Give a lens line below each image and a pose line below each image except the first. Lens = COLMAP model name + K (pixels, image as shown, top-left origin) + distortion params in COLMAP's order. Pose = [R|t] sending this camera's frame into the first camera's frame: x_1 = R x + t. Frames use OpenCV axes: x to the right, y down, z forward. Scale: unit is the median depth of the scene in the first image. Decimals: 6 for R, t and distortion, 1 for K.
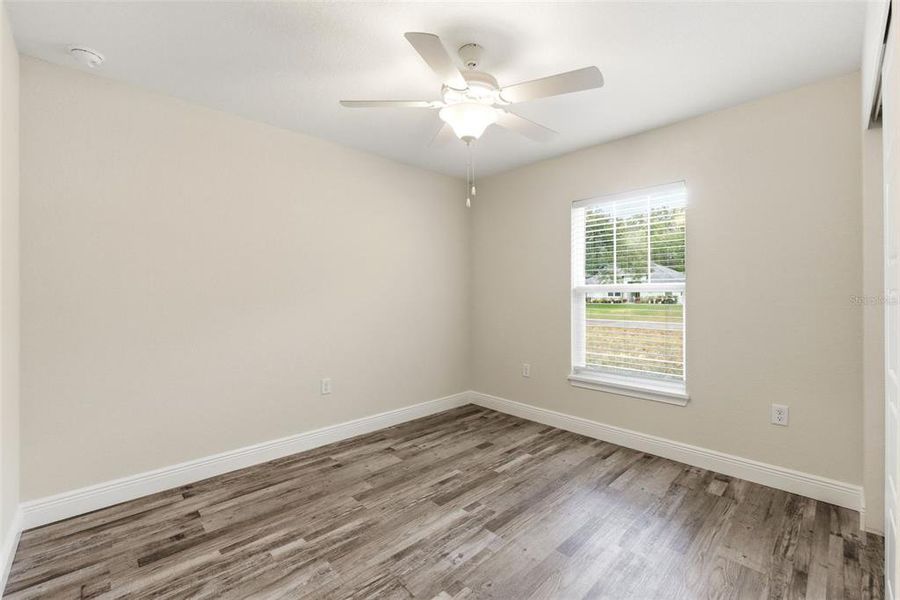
lens RADIAL K [[377.9, 0, 450.4], [0, 377.9, 296.3], [0, 0, 1]] dist [-0.019849, 0.003059]
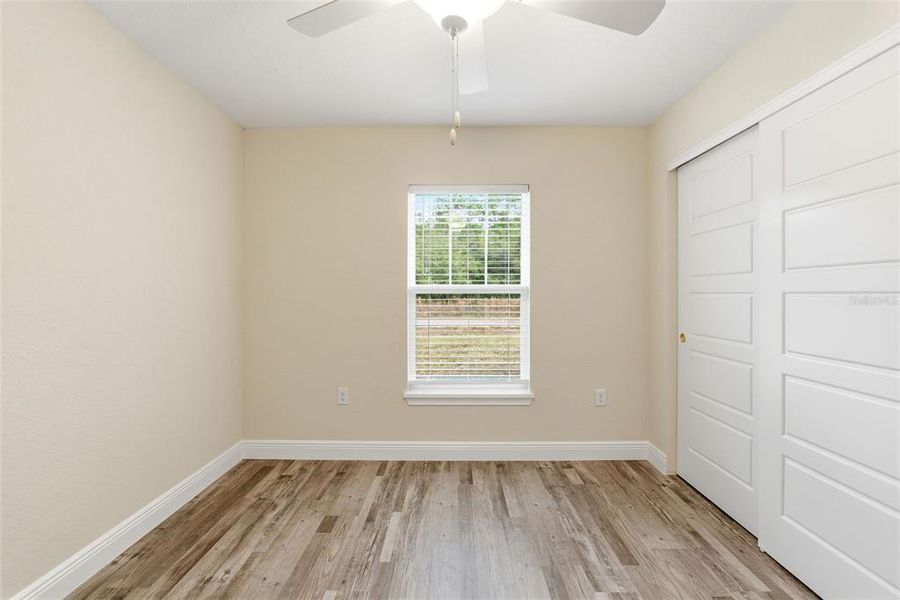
lens RADIAL K [[377.9, 0, 455.5], [0, 377.9, 296.2], [0, 0, 1]] dist [-0.019849, 0.003059]
pose [[0.692364, 0.000025, 0.721548, -0.225076], [0.001944, 0.999996, -0.001900, -0.002710], [-0.721546, 0.002719, 0.692361, 0.374075]]
